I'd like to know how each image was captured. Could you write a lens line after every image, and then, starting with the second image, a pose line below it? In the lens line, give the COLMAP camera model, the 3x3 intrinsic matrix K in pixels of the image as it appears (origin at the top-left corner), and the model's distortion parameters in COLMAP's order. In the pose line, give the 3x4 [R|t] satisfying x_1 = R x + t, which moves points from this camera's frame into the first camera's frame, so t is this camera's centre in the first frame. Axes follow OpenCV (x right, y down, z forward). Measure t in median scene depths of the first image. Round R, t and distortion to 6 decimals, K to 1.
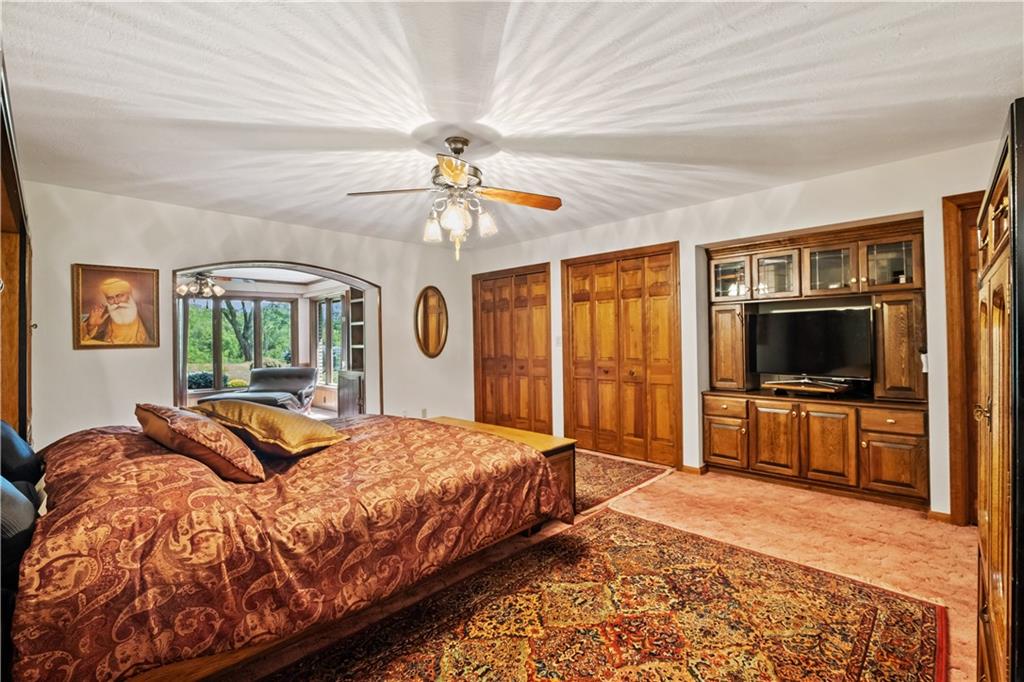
lens RADIAL K [[452.9, 0, 512.7], [0, 452.9, 341.3], [0, 0, 1]] dist [-0.001314, -0.000028]
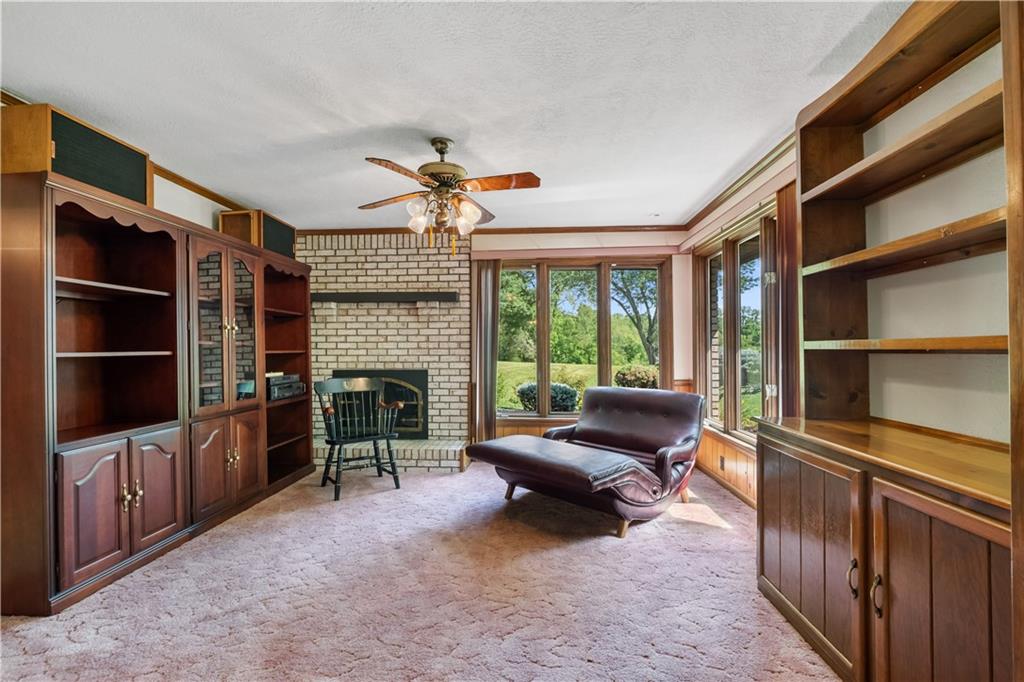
lens RADIAL K [[452.9, 0, 509.7], [0, 452.9, 347.5], [0, 0, 1]] dist [-0.001314, -0.000028]
pose [[0.660840, 0.004683, -0.750512, -0.198925], [-0.001524, 0.999987, 0.004897, 0.008457], [0.750525, -0.002092, 0.660839, 0.499425]]
